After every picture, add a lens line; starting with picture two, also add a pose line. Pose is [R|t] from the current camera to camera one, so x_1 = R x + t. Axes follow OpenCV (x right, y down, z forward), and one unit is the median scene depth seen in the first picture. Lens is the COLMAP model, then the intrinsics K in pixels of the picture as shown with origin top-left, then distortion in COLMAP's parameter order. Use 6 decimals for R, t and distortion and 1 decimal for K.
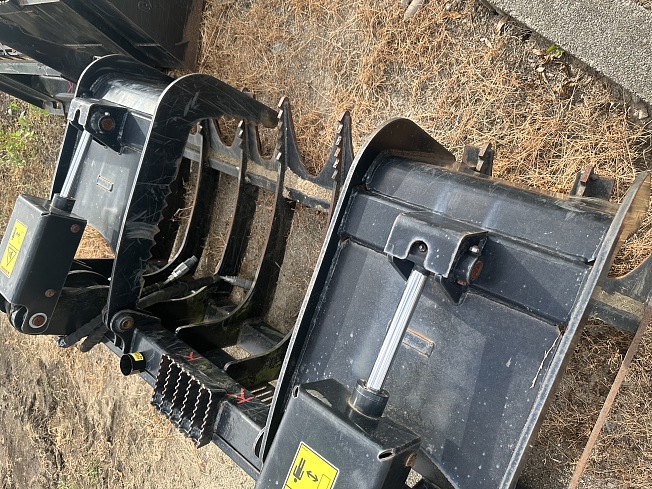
lens RADIAL K [[463.1, 0, 325.6], [0, 463.1, 241.0], [0, 0, 1]] dist [0.037311, -0.048594]
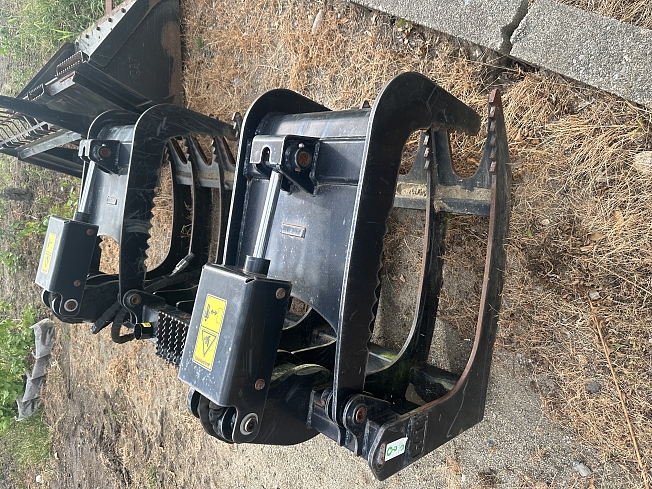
lens RADIAL K [[463.1, 0, 324.0], [0, 463.1, 248.8], [0, 0, 1]] dist [0.037311, -0.048594]
pose [[0.978188, -0.165904, -0.124997, 0.209511], [0.151117, 0.981234, -0.119762, 0.212453], [0.142520, 0.098261, 0.984902, -0.163621]]
